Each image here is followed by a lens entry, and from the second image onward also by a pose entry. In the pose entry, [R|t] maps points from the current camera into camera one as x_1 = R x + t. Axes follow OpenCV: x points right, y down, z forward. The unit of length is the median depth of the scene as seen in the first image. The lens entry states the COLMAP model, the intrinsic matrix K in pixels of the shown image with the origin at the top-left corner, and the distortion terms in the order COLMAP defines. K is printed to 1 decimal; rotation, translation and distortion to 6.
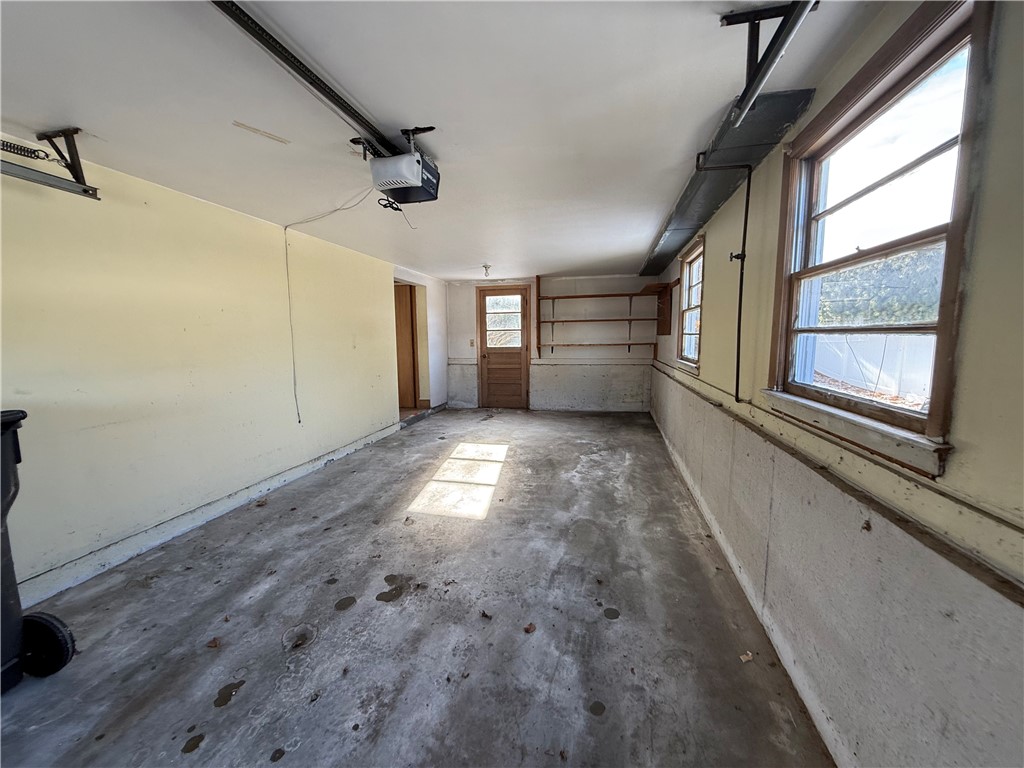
lens RADIAL K [[405.5, 0, 514.5], [0, 405.5, 383.7], [0, 0, 1]] dist [-0.000601, 0.000259]
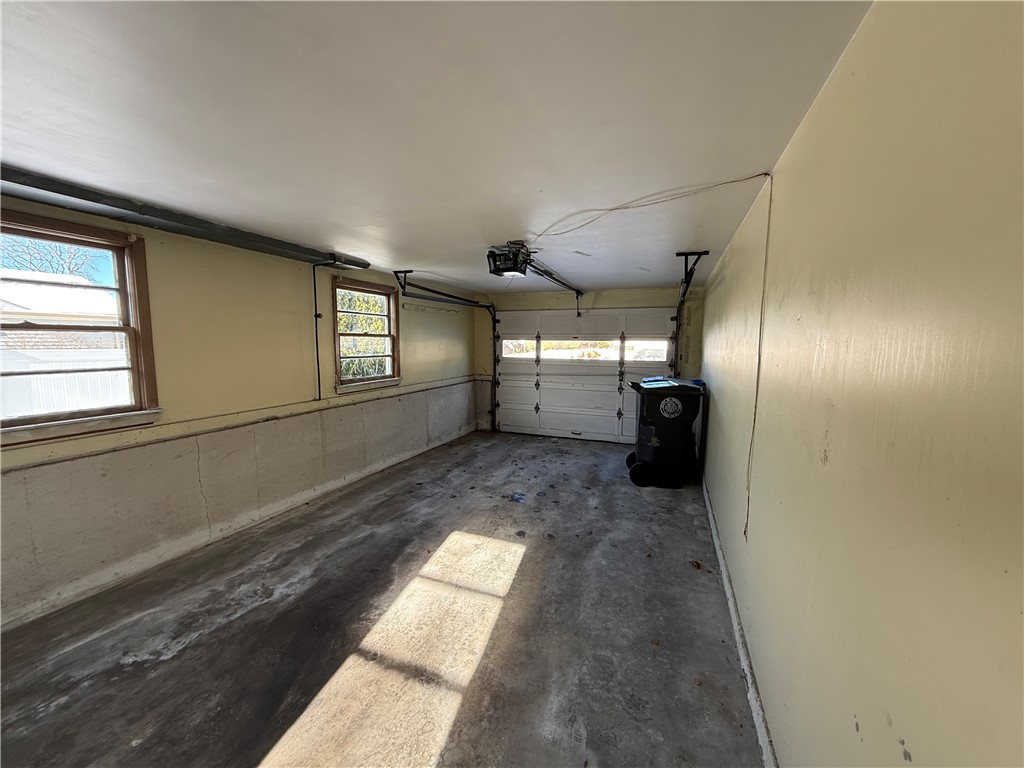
lens RADIAL K [[405.5, 0, 511.4], [0, 405.5, 386.8], [0, 0, 1]] dist [-0.000601, 0.000259]
pose [[-0.988230, -0.016359, 0.152095, -0.437797], [0.017915, 0.975047, 0.221273, -0.324308], [-0.151920, 0.221393, -0.963278, 2.190464]]
